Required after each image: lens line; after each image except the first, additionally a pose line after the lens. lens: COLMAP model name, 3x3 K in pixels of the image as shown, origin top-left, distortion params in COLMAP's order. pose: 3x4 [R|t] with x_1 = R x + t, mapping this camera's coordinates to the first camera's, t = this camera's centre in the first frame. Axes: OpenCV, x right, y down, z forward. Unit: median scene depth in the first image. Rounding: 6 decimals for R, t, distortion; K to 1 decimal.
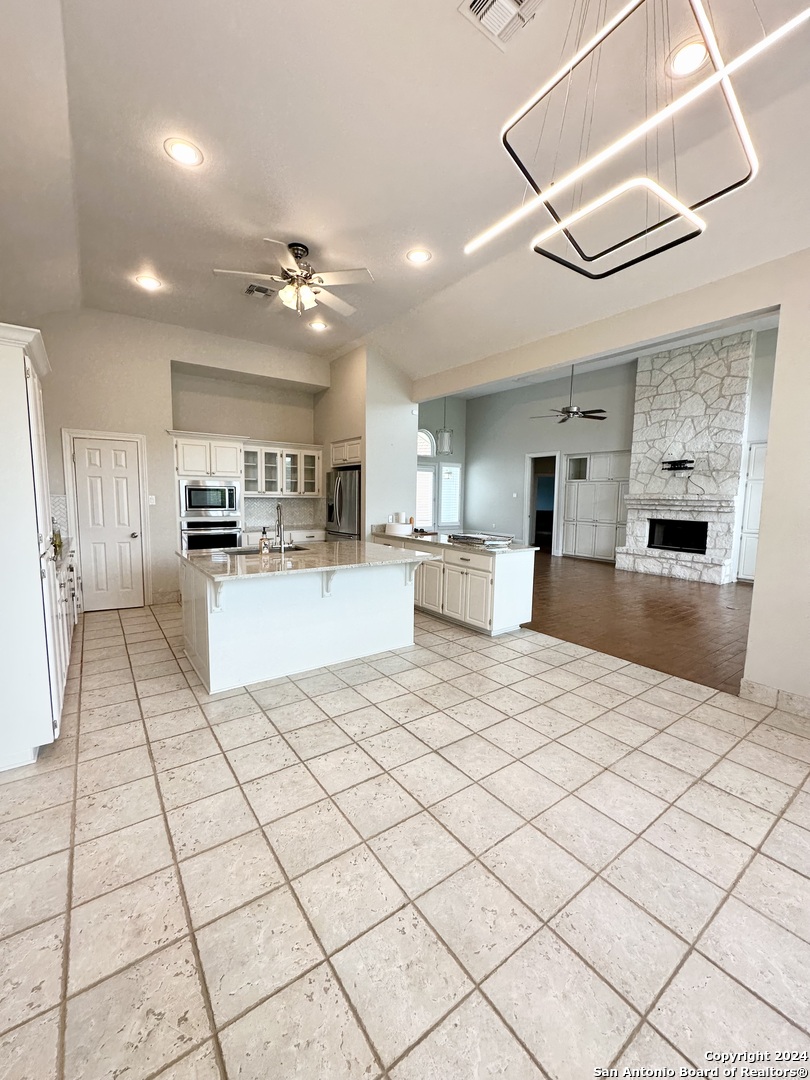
lens RADIAL K [[430.7, 0, 405.0], [0, 430.7, 540.0], [0, 0, 1]] dist [-0.002326, 0.000299]
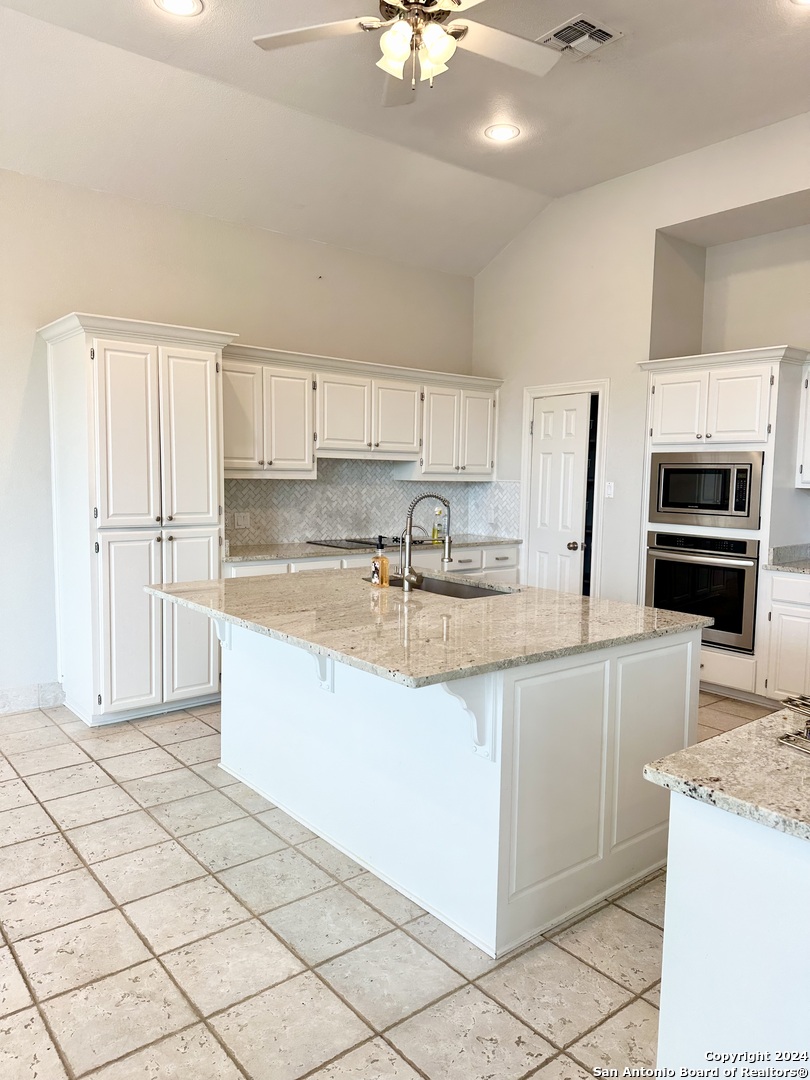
lens RADIAL K [[762.4, 0, 405.0], [0, 762.4, 540.0], [0, 0, 1]] dist [0.005436, -0.005243]
pose [[0.058254, 0.079409, -0.995139, 0.454855], [-0.122027, 0.989923, 0.071849, -0.071705], [0.990816, 0.117248, 0.067357, 0.730793]]
